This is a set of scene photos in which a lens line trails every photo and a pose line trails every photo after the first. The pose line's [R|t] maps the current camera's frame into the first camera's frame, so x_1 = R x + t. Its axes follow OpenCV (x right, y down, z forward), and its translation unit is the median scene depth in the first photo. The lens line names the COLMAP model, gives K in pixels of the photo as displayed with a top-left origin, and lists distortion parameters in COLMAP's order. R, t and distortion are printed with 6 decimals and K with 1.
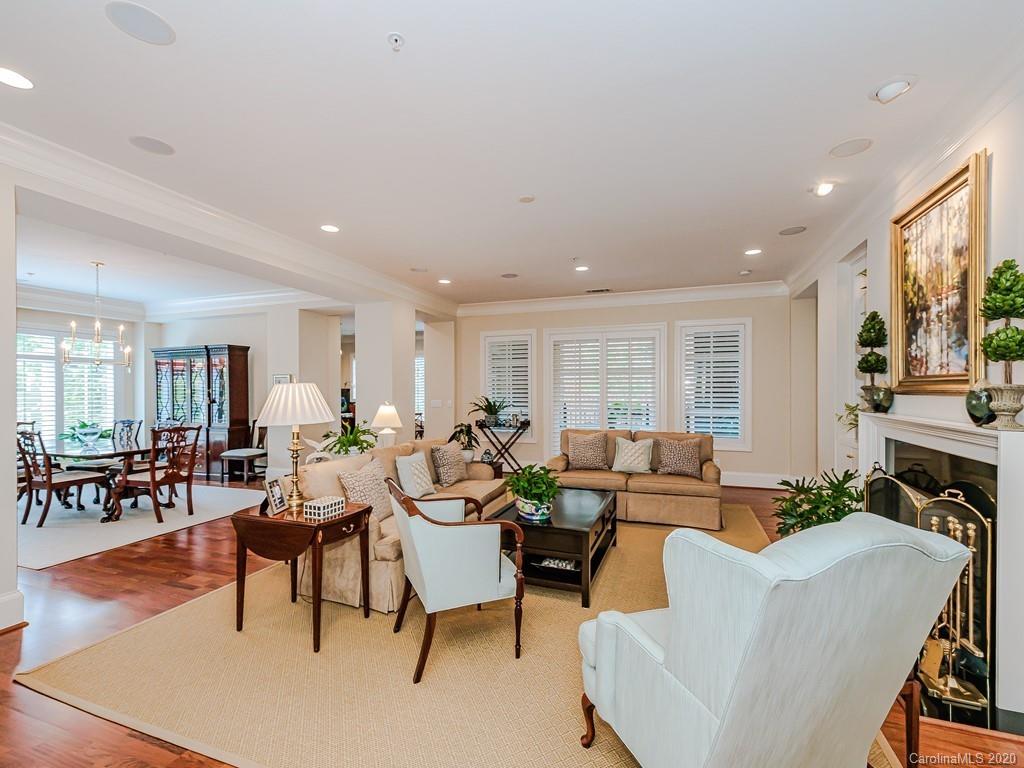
lens RADIAL K [[451.0, 0, 515.2], [0, 451.0, 393.9], [0, 0, 1]] dist [0.011828, -0.004857]
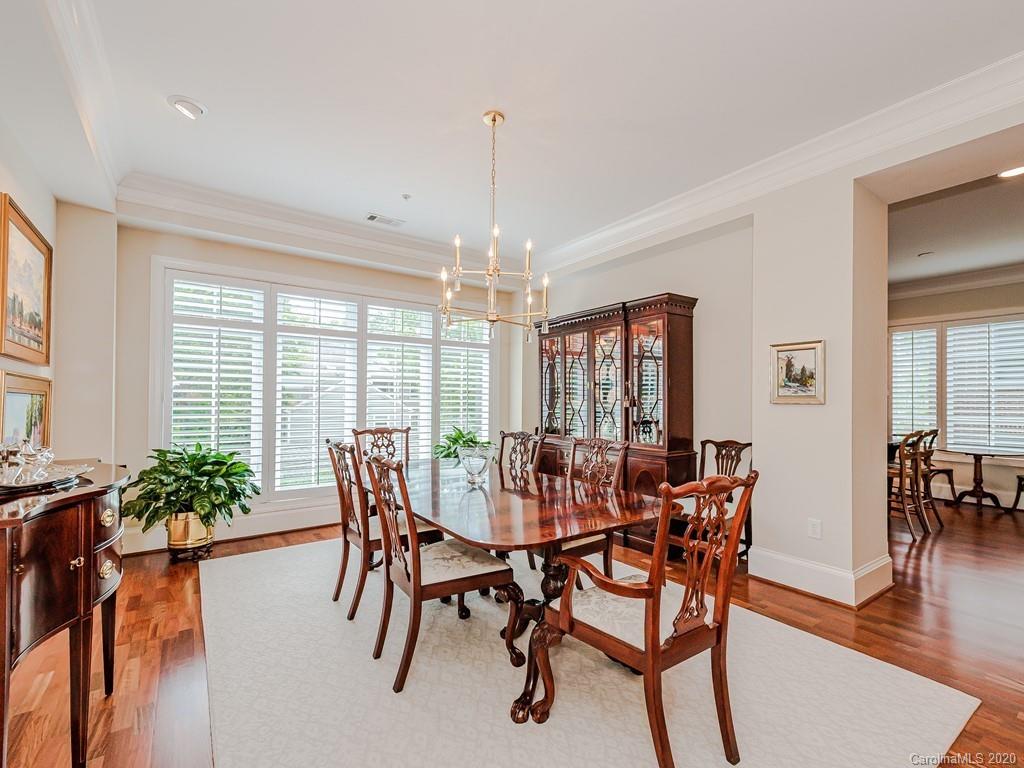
lens RADIAL K [[451.0, 0, 515.2], [0, 451.0, 393.9], [0, 0, 1]] dist [0.011828, -0.004857]
pose [[0.815883, 0.004720, -0.578198, -0.466439], [-0.016409, 0.999753, -0.014993, 0.016012], [0.577984, 0.021720, 0.815759, 0.468487]]
